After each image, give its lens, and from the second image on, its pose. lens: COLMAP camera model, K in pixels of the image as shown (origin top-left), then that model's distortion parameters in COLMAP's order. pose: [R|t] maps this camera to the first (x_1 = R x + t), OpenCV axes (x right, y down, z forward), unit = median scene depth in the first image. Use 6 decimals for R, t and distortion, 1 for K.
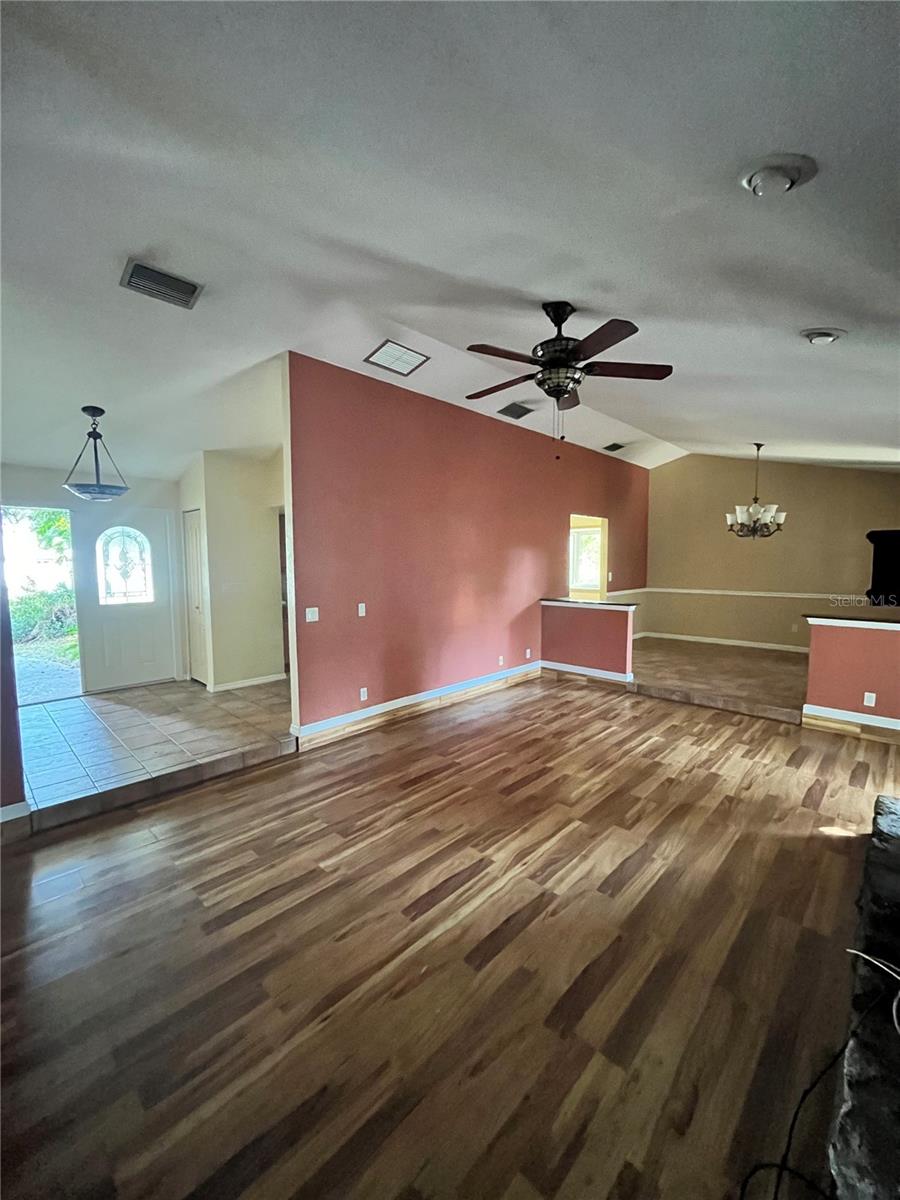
lens RADIAL K [[493.1, 0, 445.5], [0, 493.1, 600.2], [0, 0, 1]] dist [-0.004708, 0.000206]
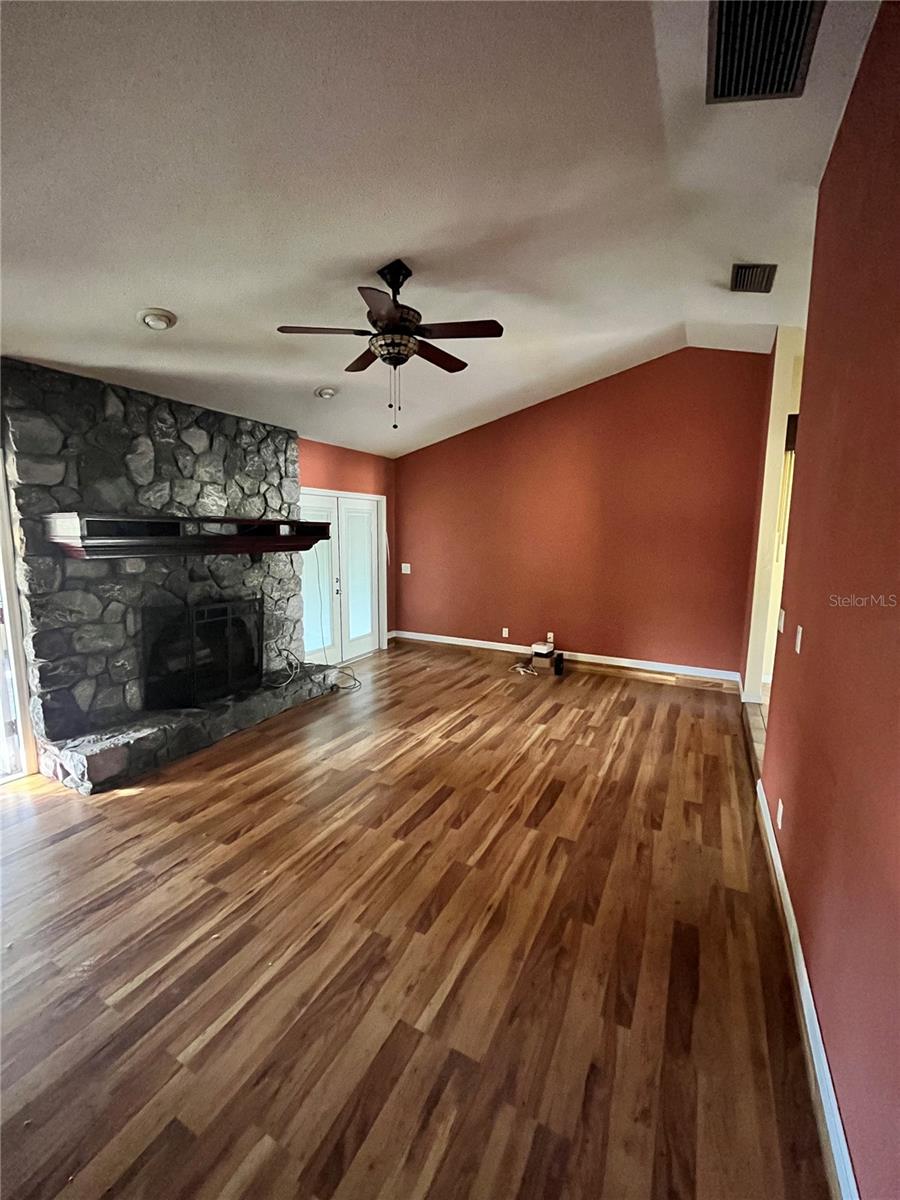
lens RADIAL K [[493.1, 0, 445.5], [0, 493.1, 600.2], [0, 0, 1]] dist [-0.004708, 0.000206]
pose [[-0.960496, 0.033652, -0.276253, 0.404169], [-0.027837, 0.976066, 0.215688, -0.155617], [0.276900, 0.214857, -0.936570, 1.970070]]
